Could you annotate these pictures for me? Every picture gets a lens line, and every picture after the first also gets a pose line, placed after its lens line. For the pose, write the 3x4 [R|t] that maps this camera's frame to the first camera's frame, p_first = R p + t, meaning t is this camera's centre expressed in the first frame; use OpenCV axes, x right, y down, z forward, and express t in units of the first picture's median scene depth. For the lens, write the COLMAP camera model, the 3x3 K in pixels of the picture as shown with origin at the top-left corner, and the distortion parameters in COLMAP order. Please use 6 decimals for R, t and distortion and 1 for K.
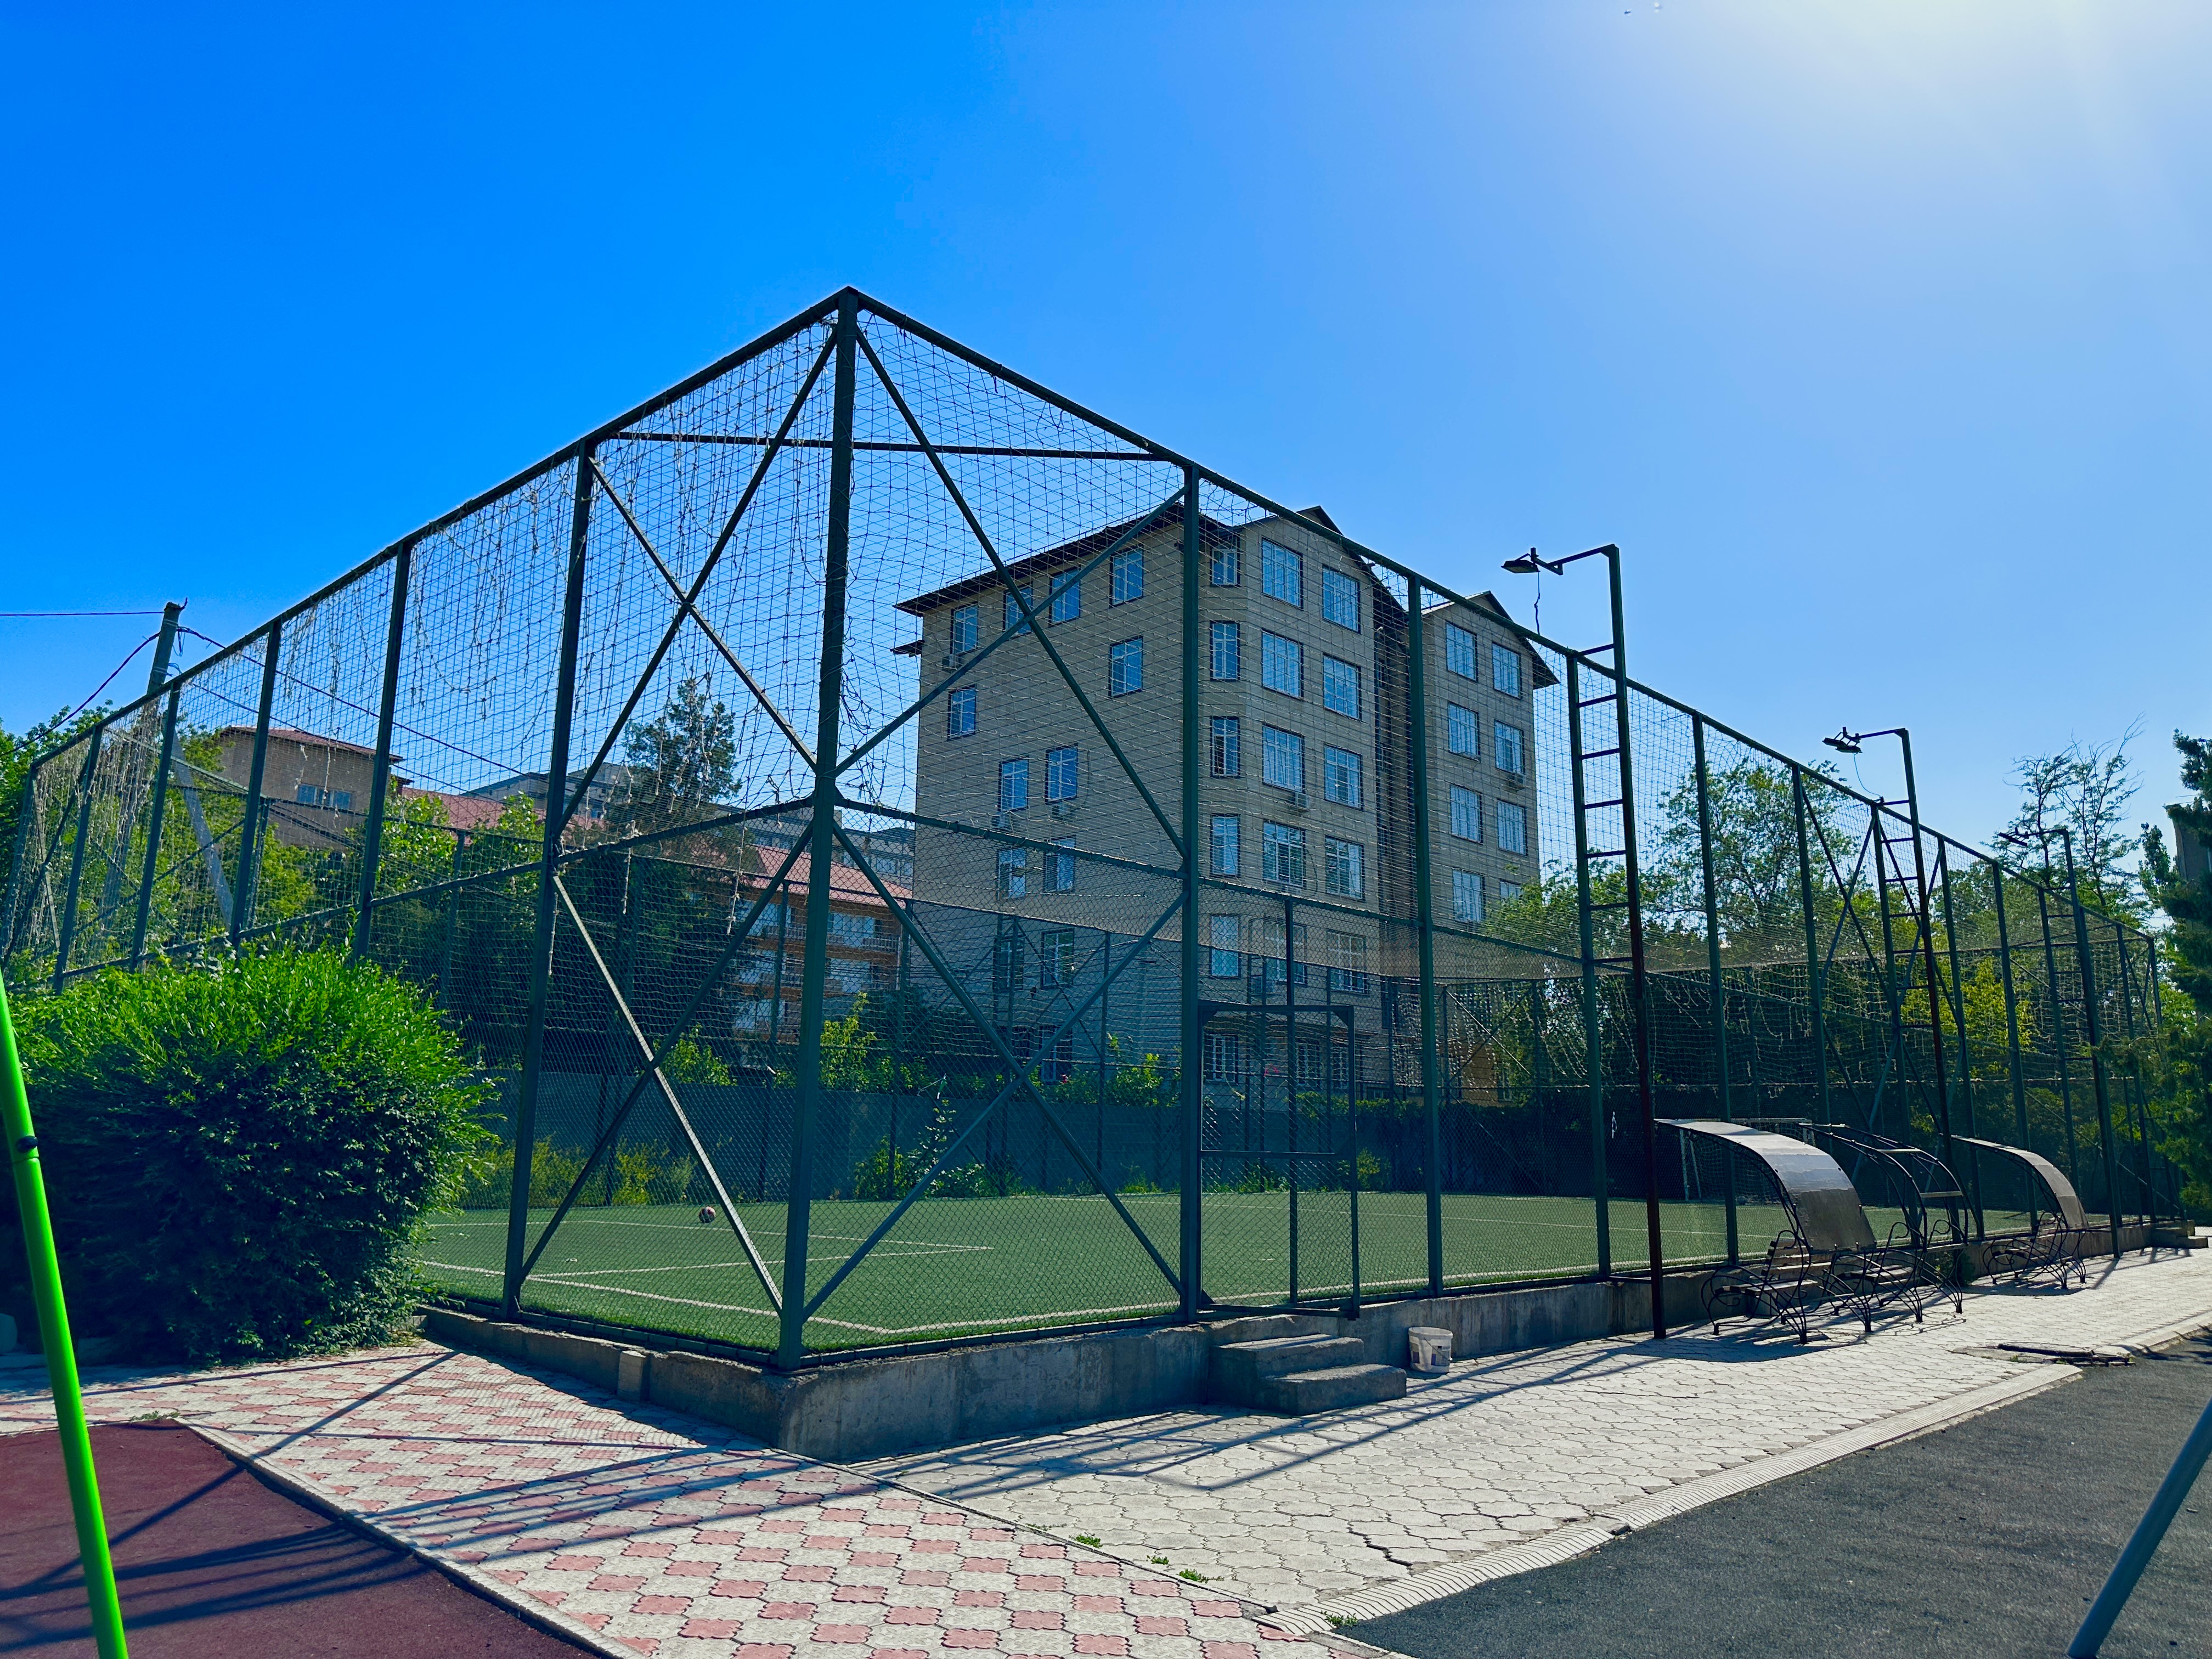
lens RADIAL K [[1589.0, 0, 1105.5], [0, 1589.0, 835.2], [0, 0, 1]] dist [0.086784, -0.100183]
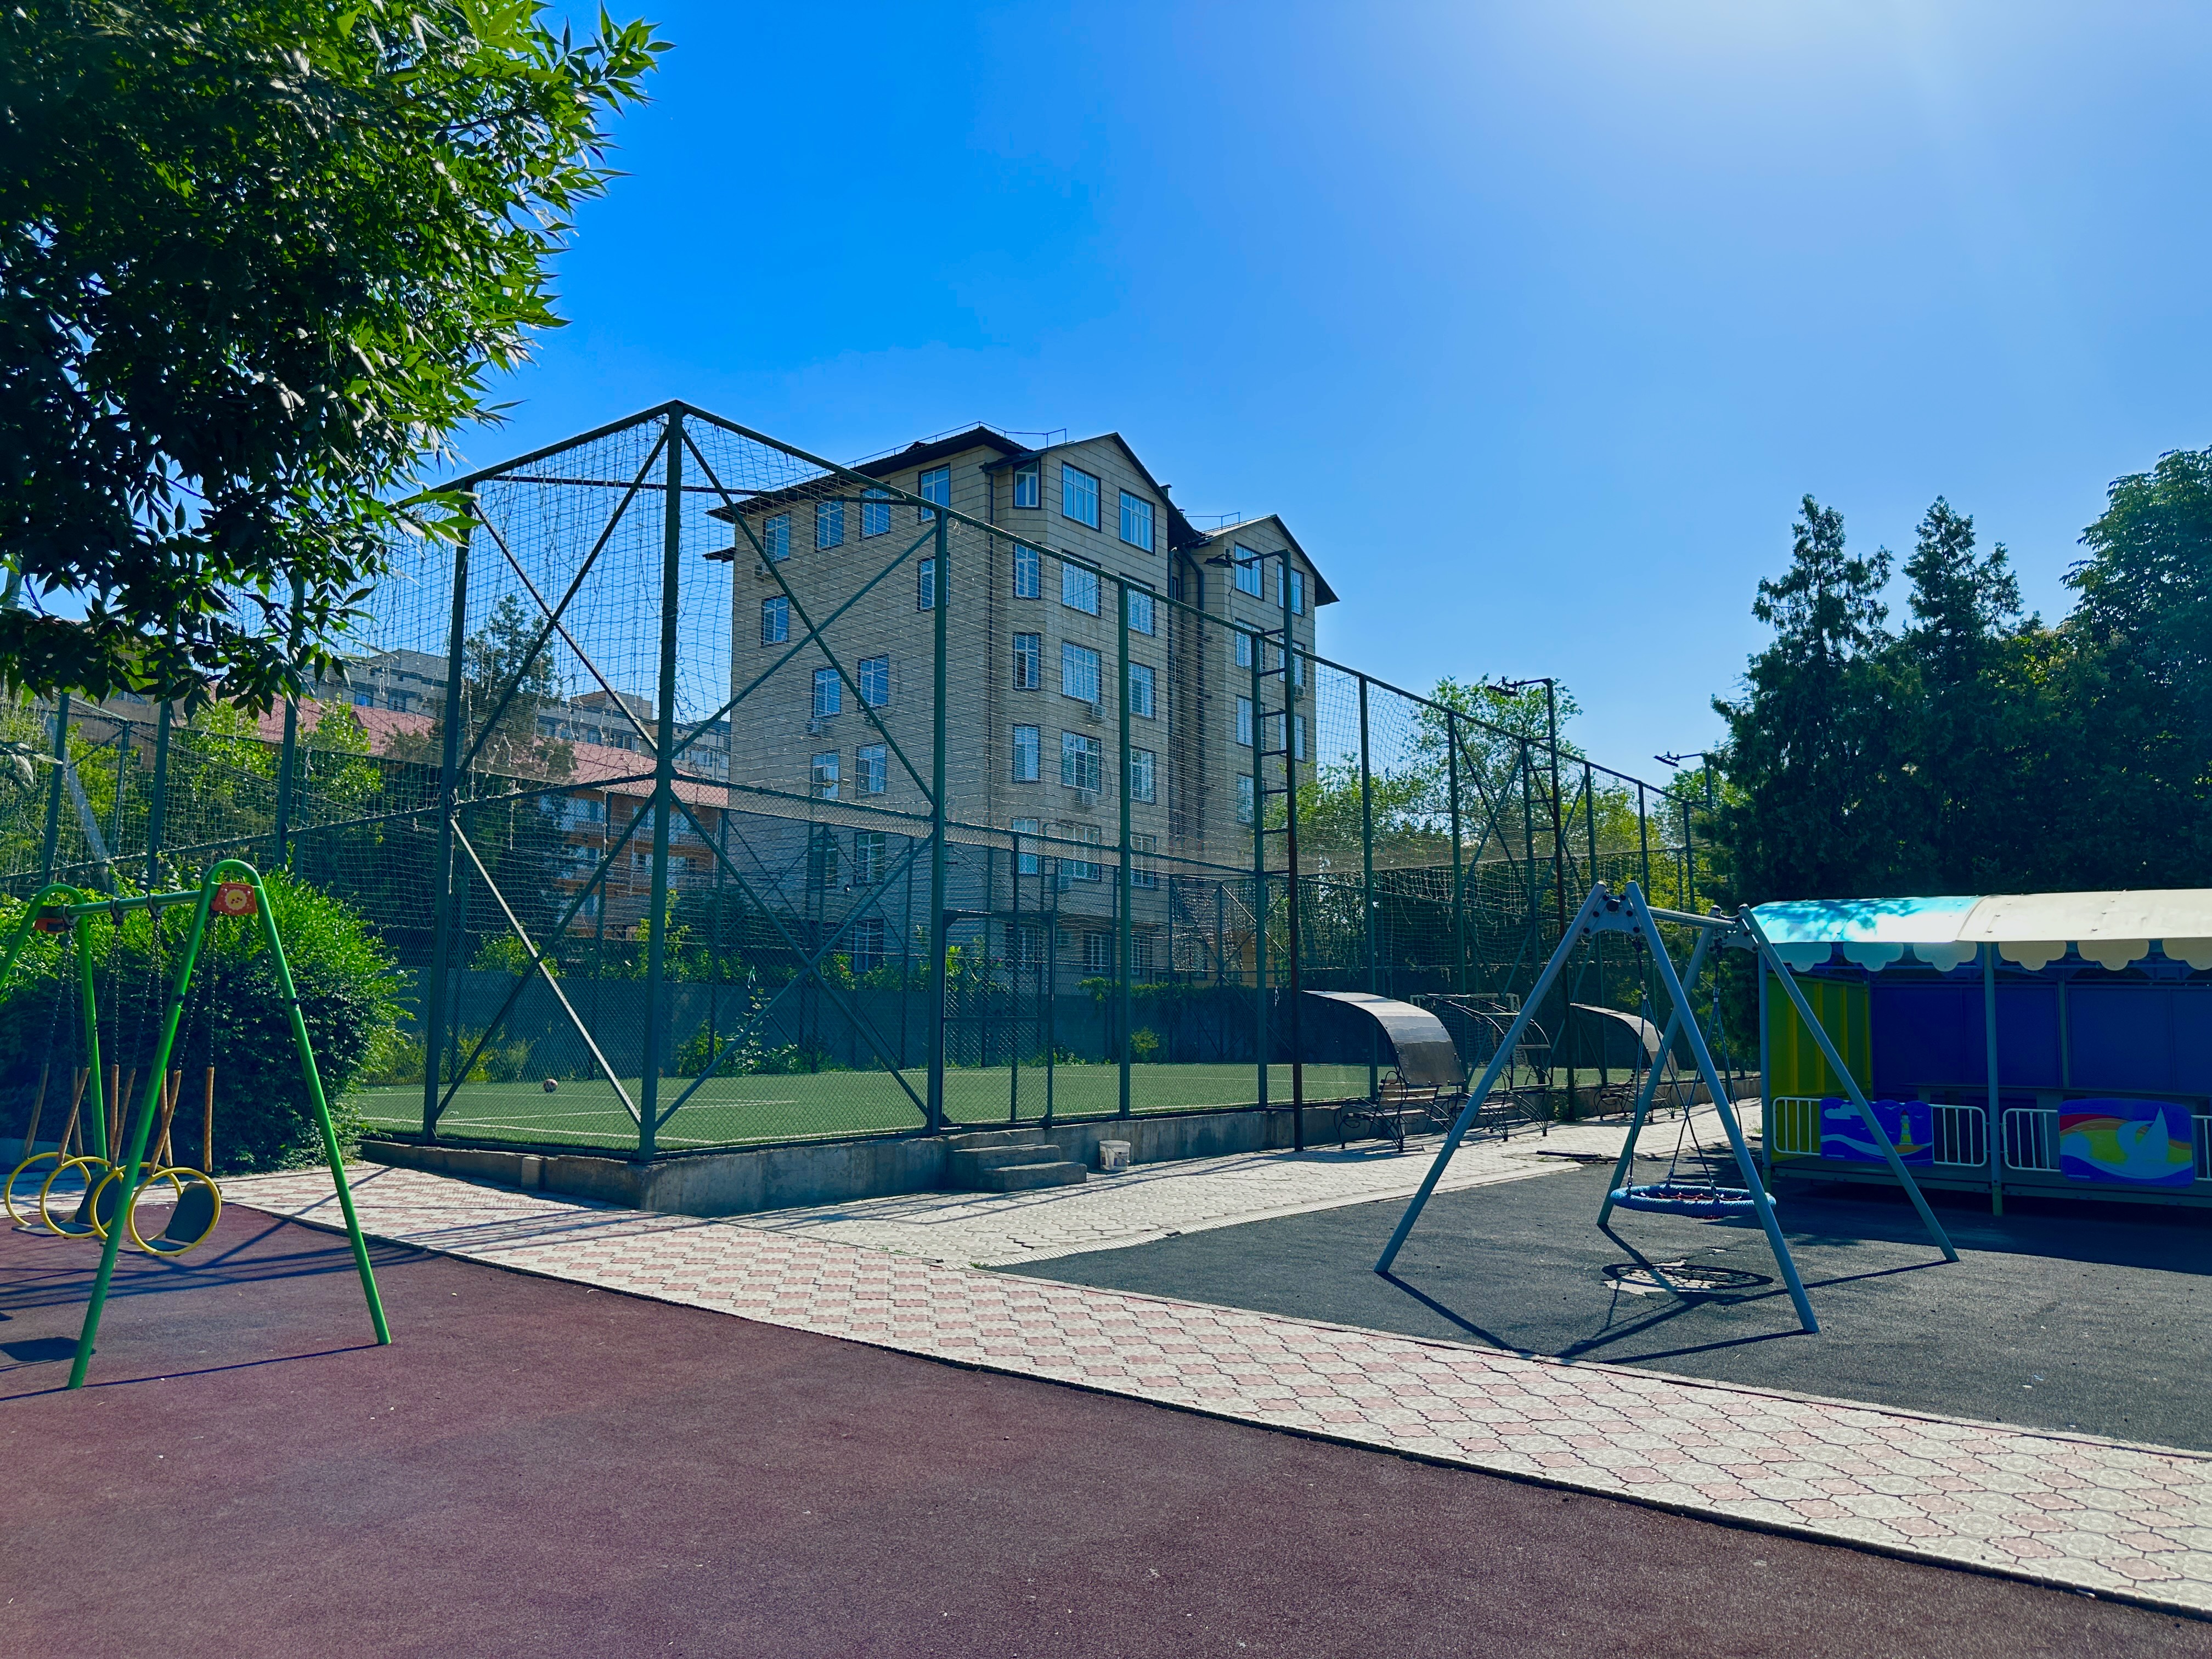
lens RADIAL K [[1589.0, 0, 1125.7], [0, 1589.0, 838.7], [0, 0, 1]] dist [0.086784, -0.100183]
pose [[0.992479, 0.000060, 0.122413, 0.037116], [-0.008807, 0.997444, 0.070911, -0.045234], [-0.122096, -0.071456, 0.989943, -0.301150]]
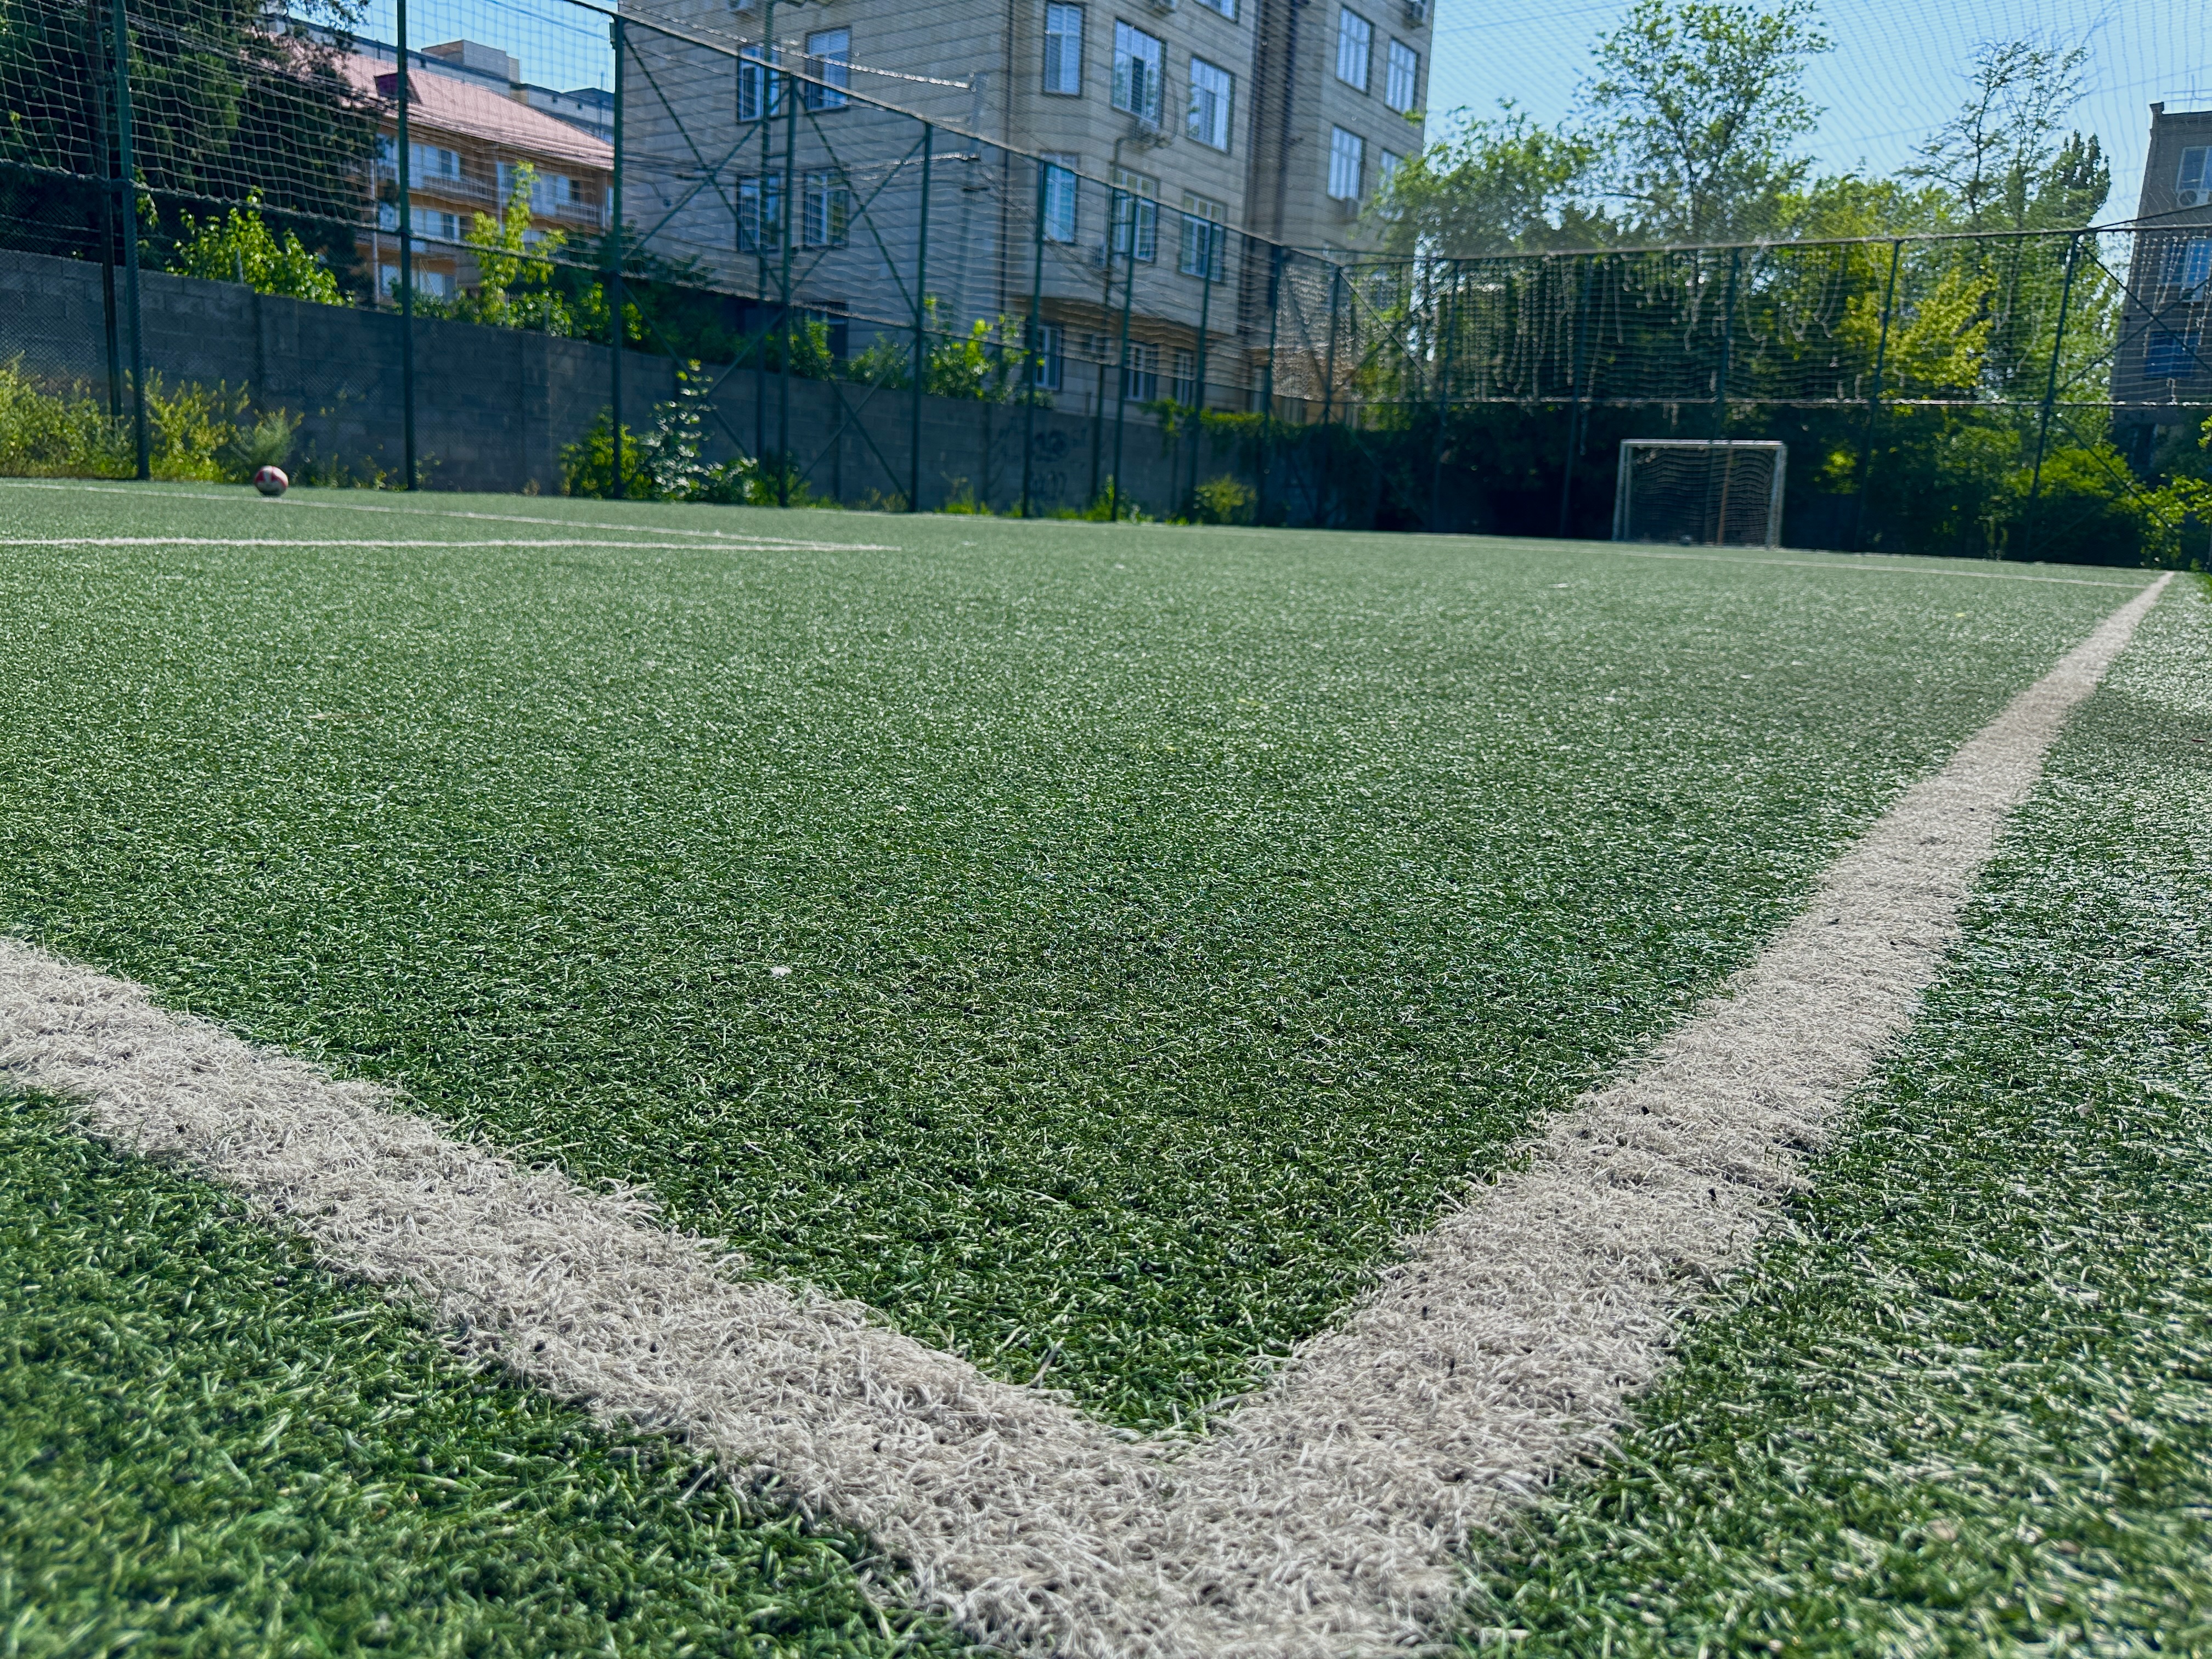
lens RADIAL K [[1589.0, 0, 1098.8], [0, 1589.0, 841.0], [0, 0, 1]] dist [0.086784, -0.100183]
pose [[0.986617, 0.004213, 0.162999, -0.099550], [-0.068255, 0.918536, 0.389401, 0.183424], [-0.148080, -0.395315, 0.906531, 0.664062]]
